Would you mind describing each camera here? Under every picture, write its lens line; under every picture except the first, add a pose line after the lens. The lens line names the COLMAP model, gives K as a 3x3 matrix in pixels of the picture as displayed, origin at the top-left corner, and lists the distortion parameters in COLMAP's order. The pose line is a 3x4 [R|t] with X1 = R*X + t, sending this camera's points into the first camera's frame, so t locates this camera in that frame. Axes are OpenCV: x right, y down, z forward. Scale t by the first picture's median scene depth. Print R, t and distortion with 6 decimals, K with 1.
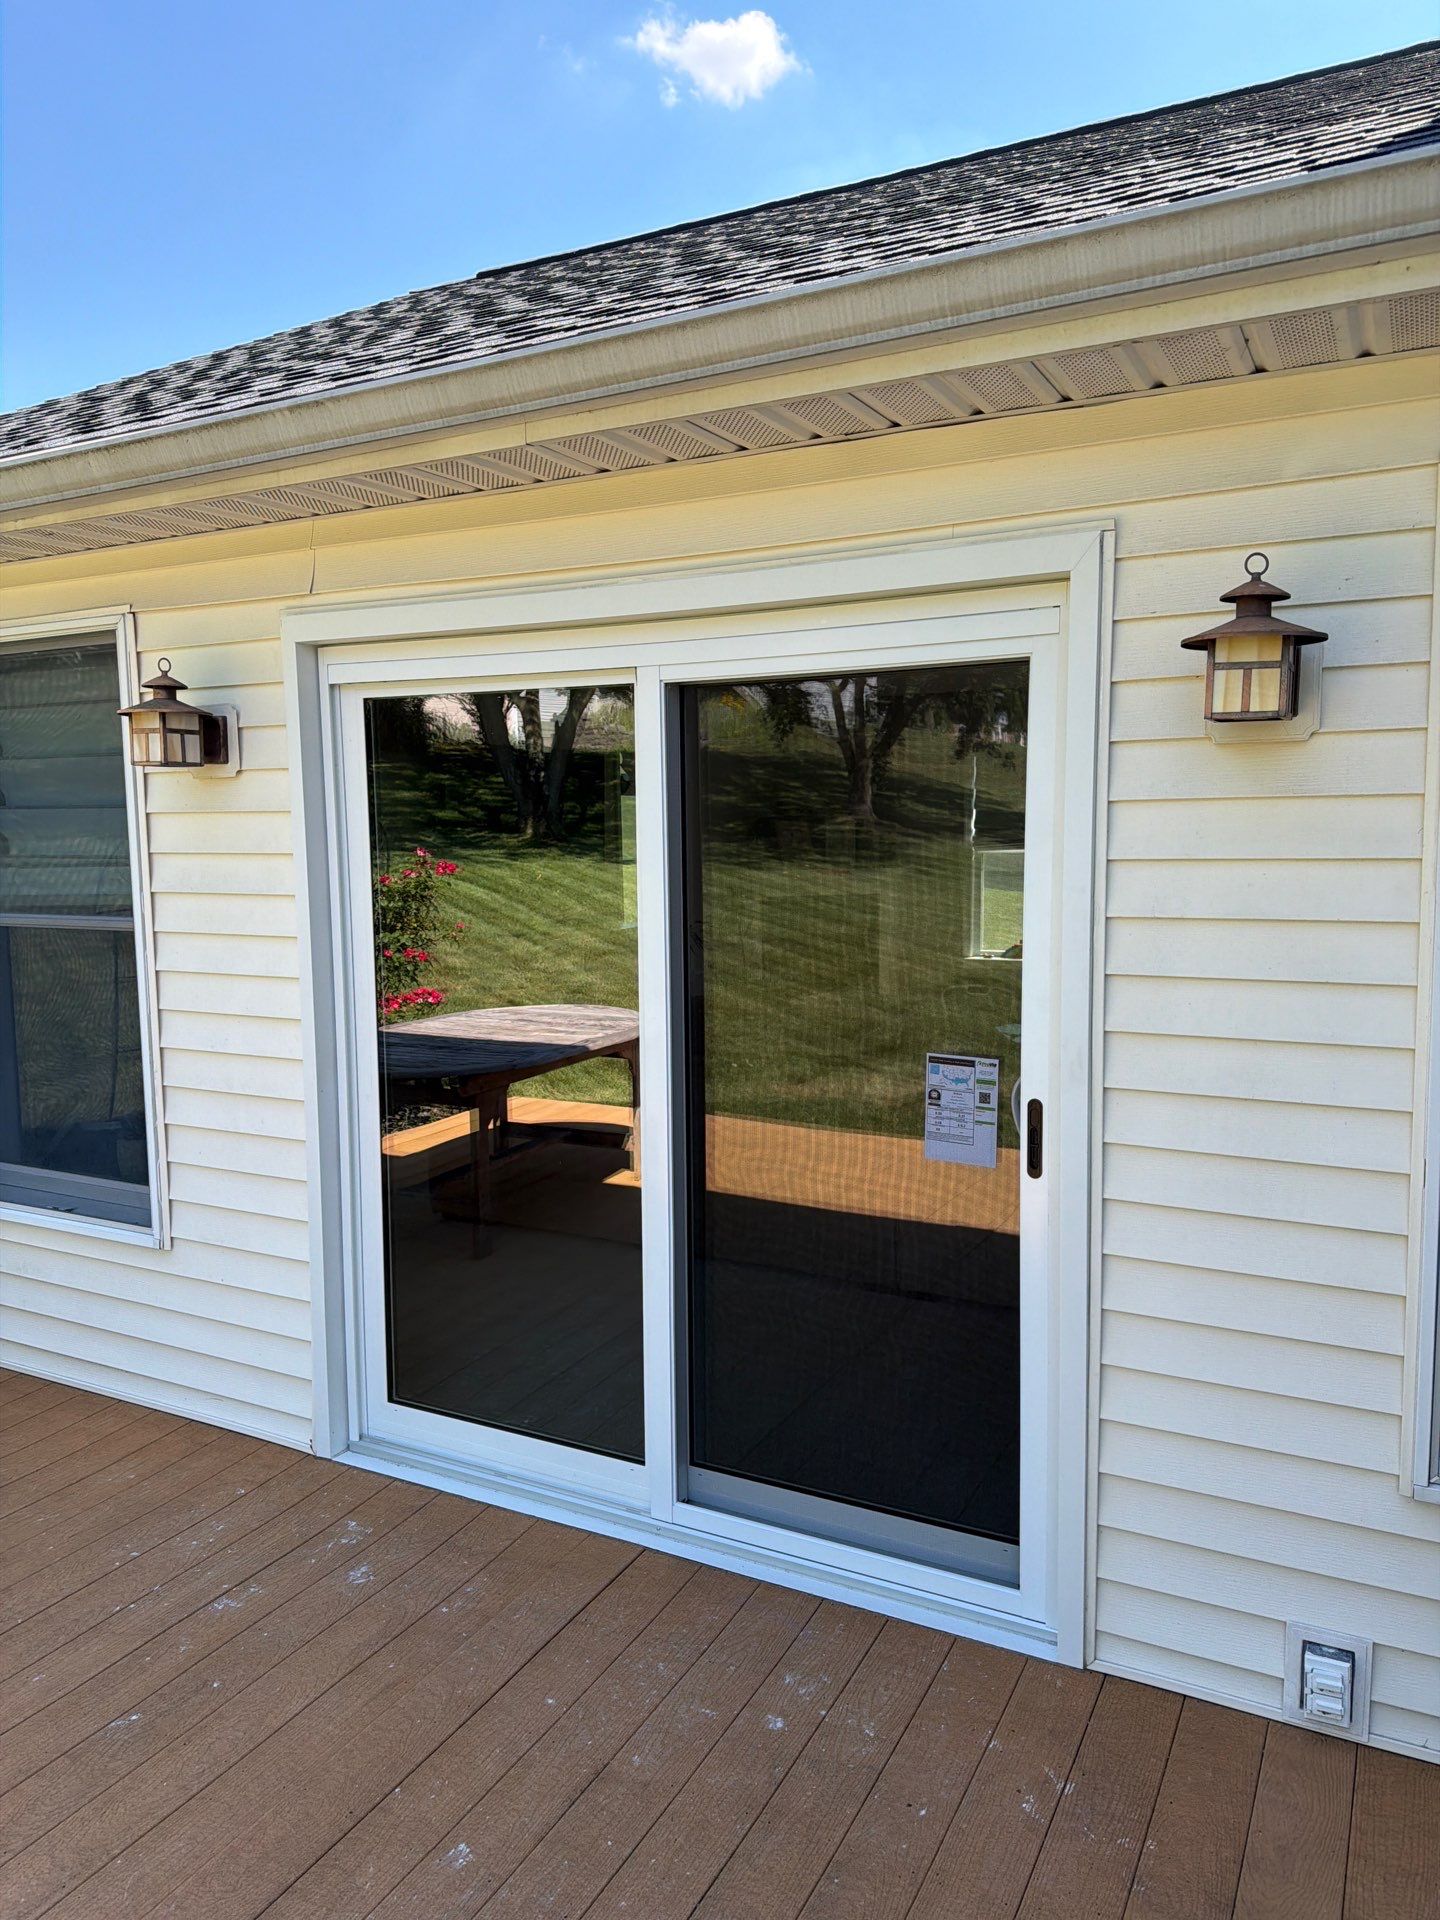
lens RADIAL K [[1352.6, 0, 720.0], [0, 1352.6, 960.0], [0, 0, 1]] dist [0.065077, -0.121980]
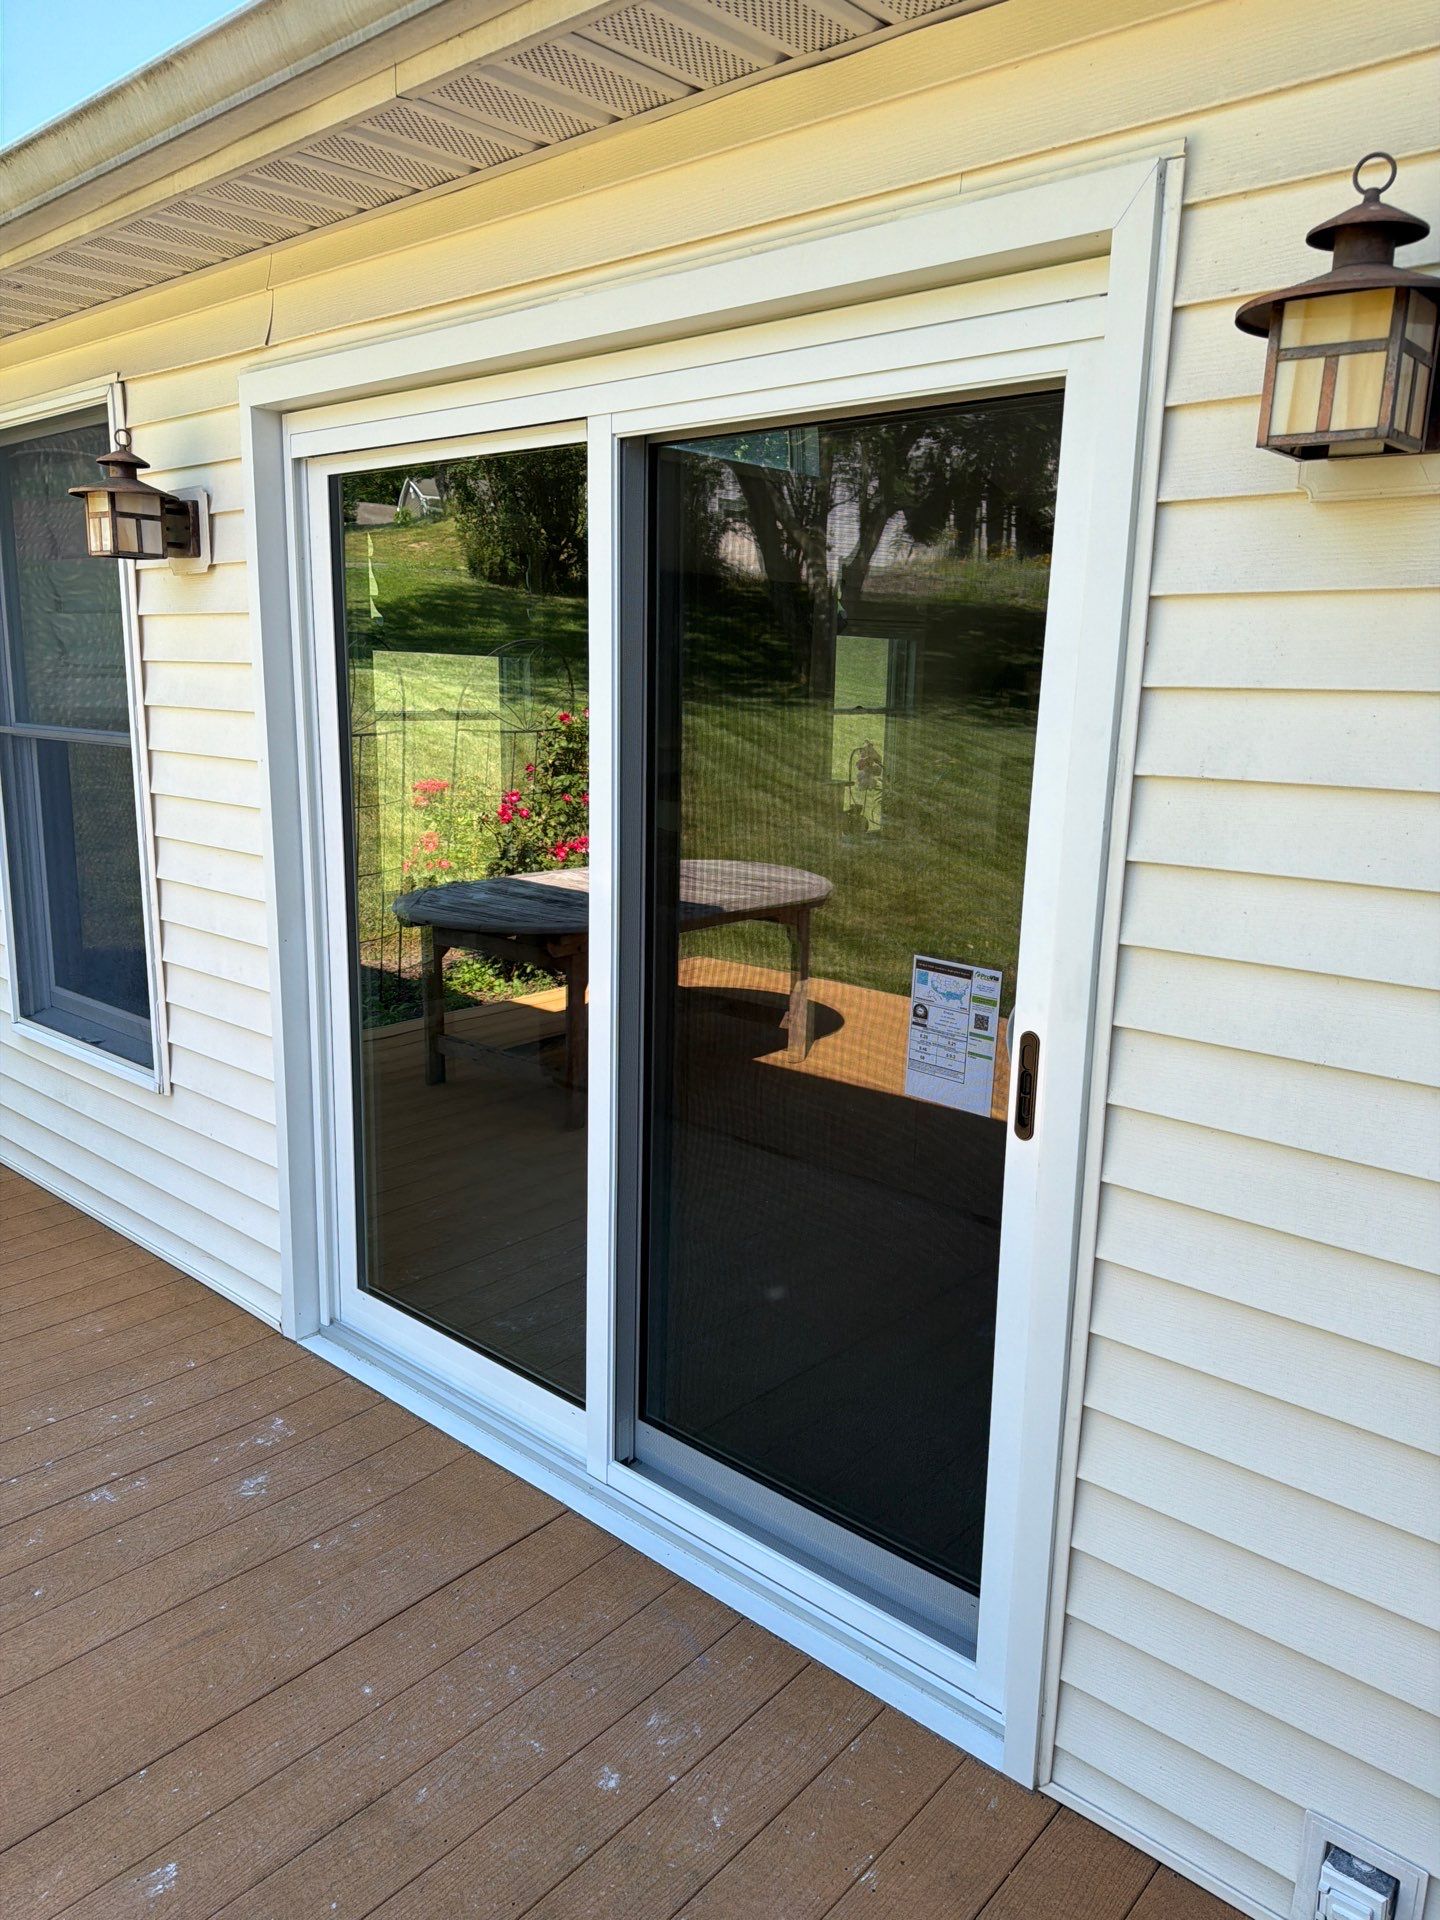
lens RADIAL K [[1351.6, 0, 720.0], [0, 1351.6, 960.0], [0, 0, 1]] dist [0.027543, -0.043876]
pose [[0.969355, 0.079779, -0.232350, 0.199309], [-0.055210, 0.992353, 0.110401, -0.003136], [0.239380, -0.094190, 0.966346, 0.239228]]
